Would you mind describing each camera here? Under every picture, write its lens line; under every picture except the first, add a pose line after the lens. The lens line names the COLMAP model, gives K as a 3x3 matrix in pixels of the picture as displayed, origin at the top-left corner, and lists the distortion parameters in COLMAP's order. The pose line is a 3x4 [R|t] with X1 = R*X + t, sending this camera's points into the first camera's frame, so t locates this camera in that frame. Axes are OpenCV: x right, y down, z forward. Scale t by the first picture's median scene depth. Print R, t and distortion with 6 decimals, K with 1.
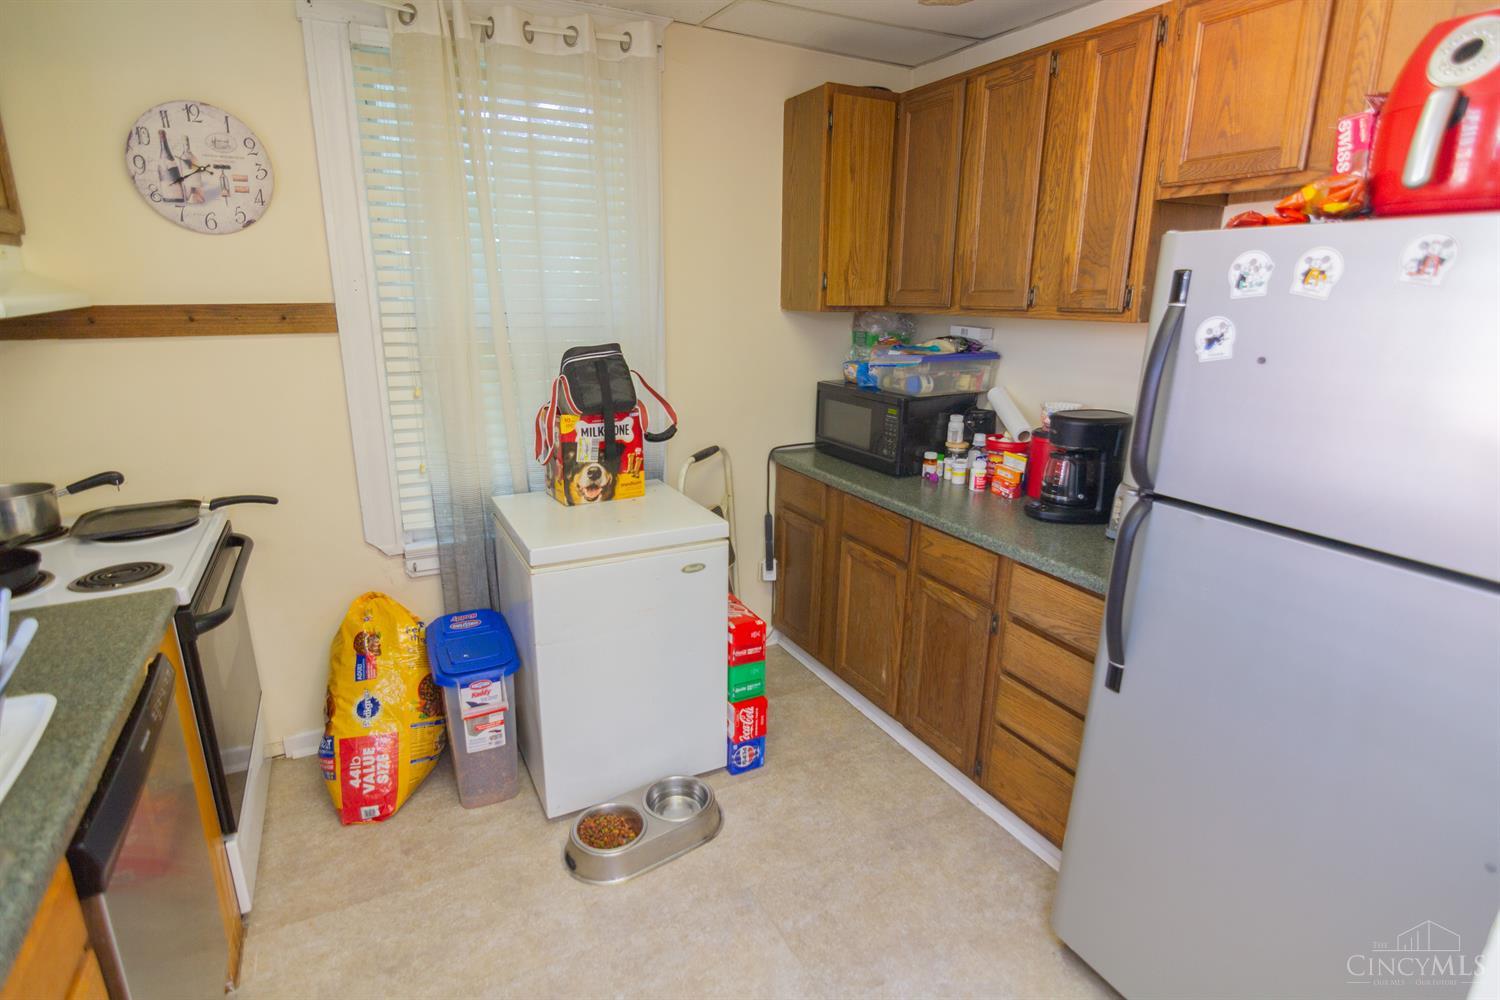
lens RADIAL K [[753.5, 0, 750.0], [0, 753.5, 500.0], [0, 0, 1]] dist [-0.001224, -0.008102]
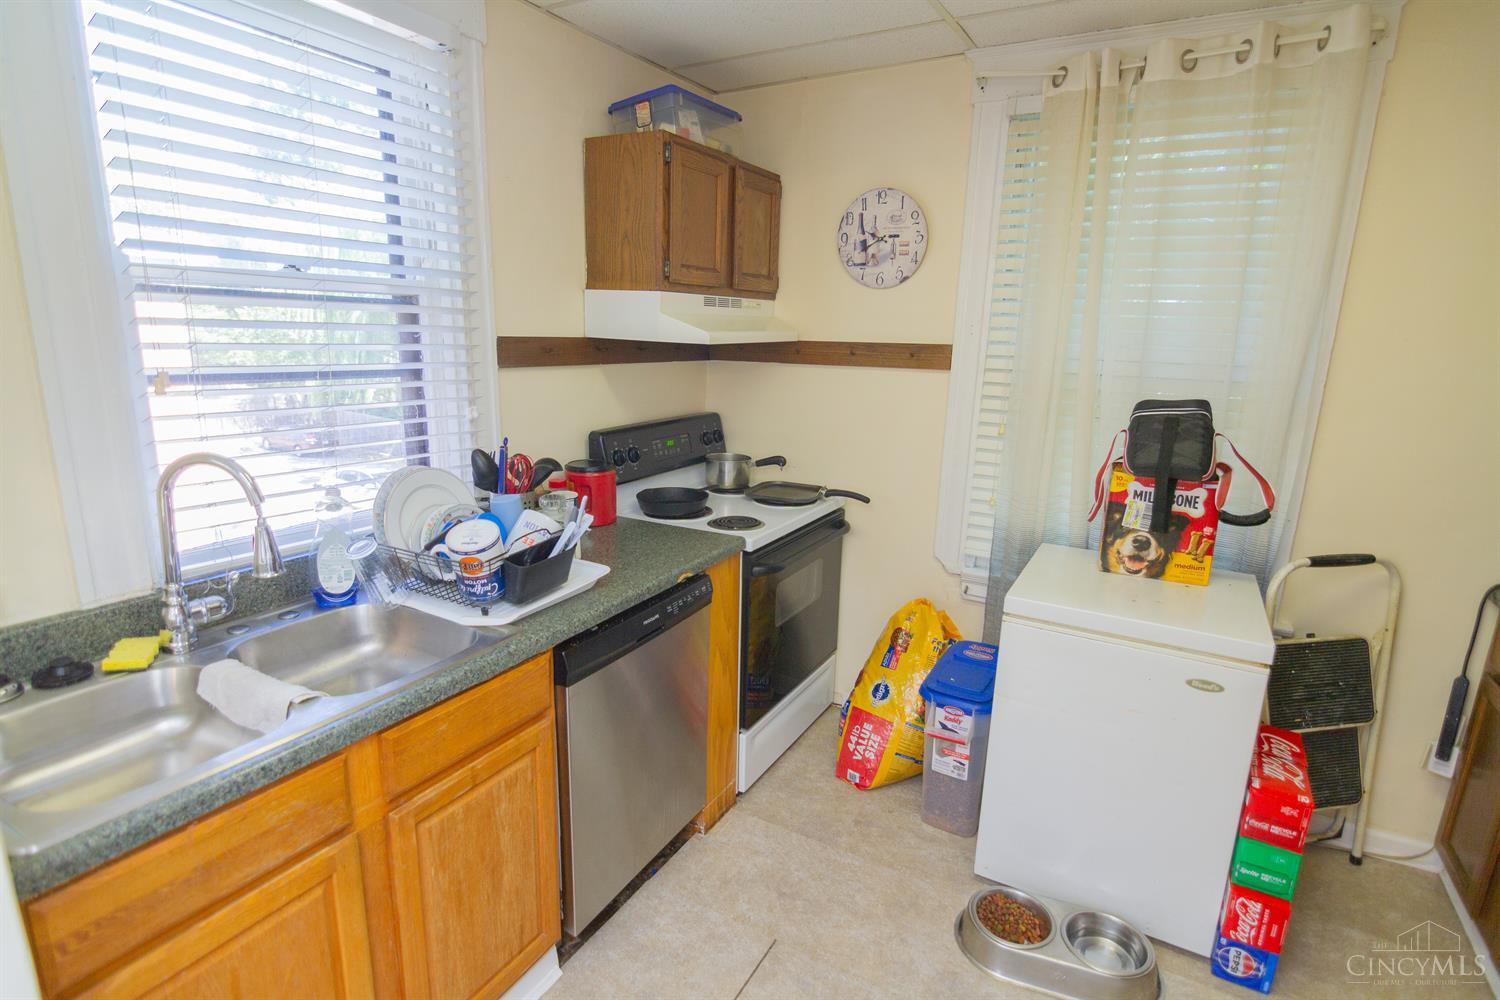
lens RADIAL K [[753.5, 0, 750.0], [0, 753.5, 500.0], [0, 0, 1]] dist [-0.001224, -0.008102]
pose [[0.546555, 0.191404, -0.815256, 0.256041], [-0.243360, 0.967818, 0.064072, -0.030311], [0.801282, 0.163382, 0.575546, 0.127666]]
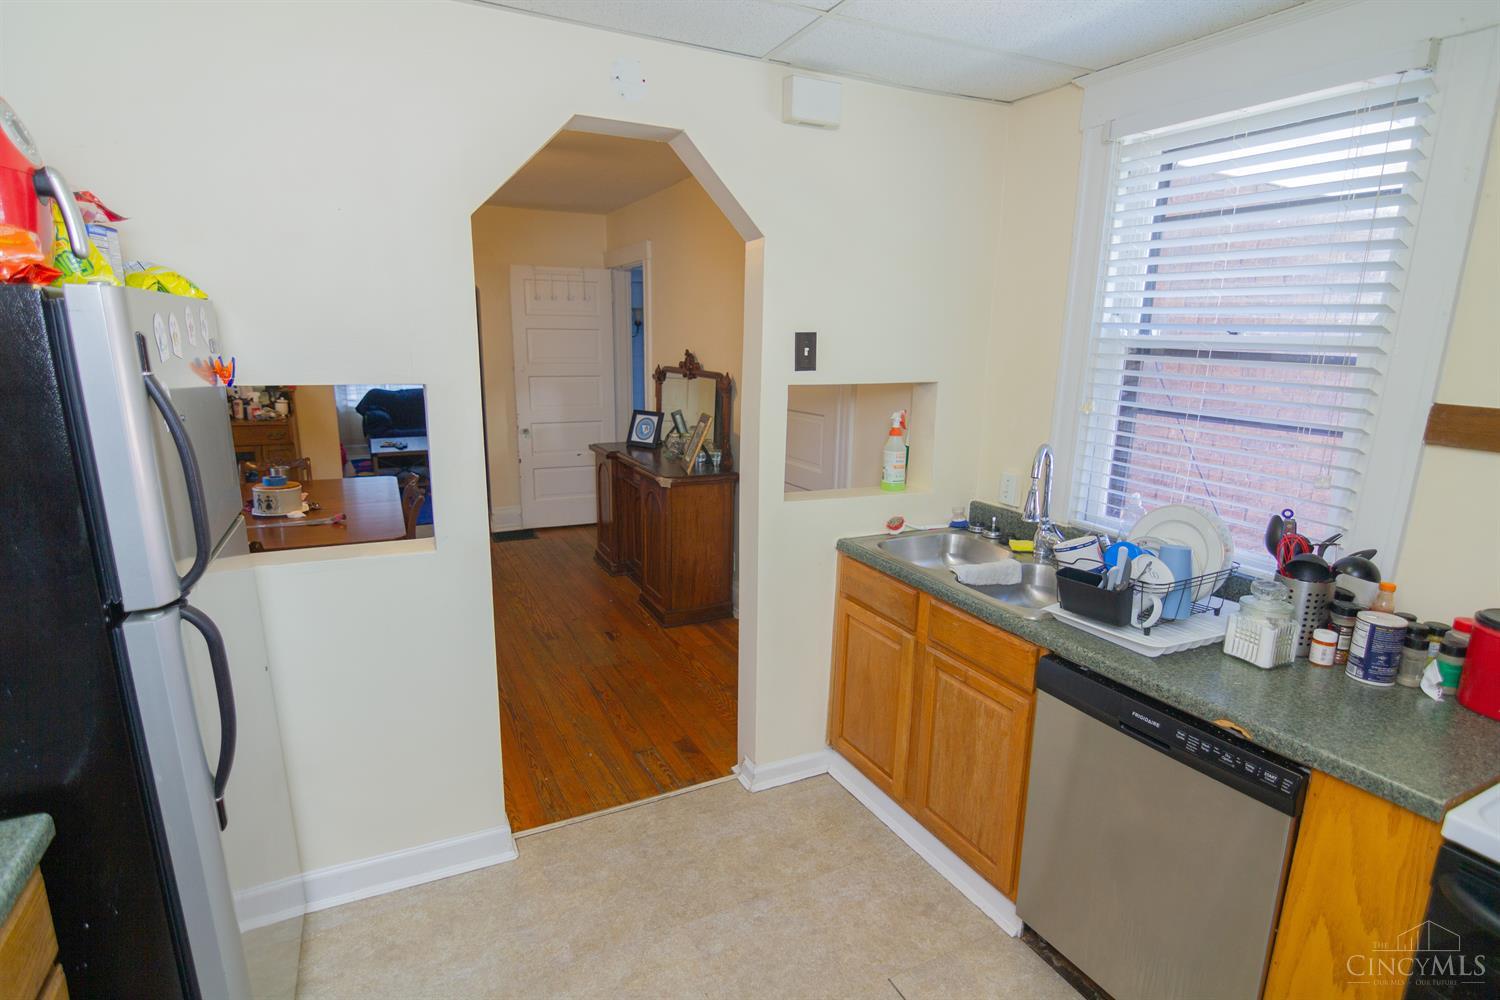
lens RADIAL K [[753.5, 0, 750.0], [0, 753.5, 500.0], [0, 0, 1]] dist [-0.001224, -0.008102]
pose [[-0.999518, -0.030149, -0.007424, -0.045199], [-0.030071, 0.880430, 0.473222, -0.311876], [-0.007731, 0.473217, -0.880912, 1.006438]]
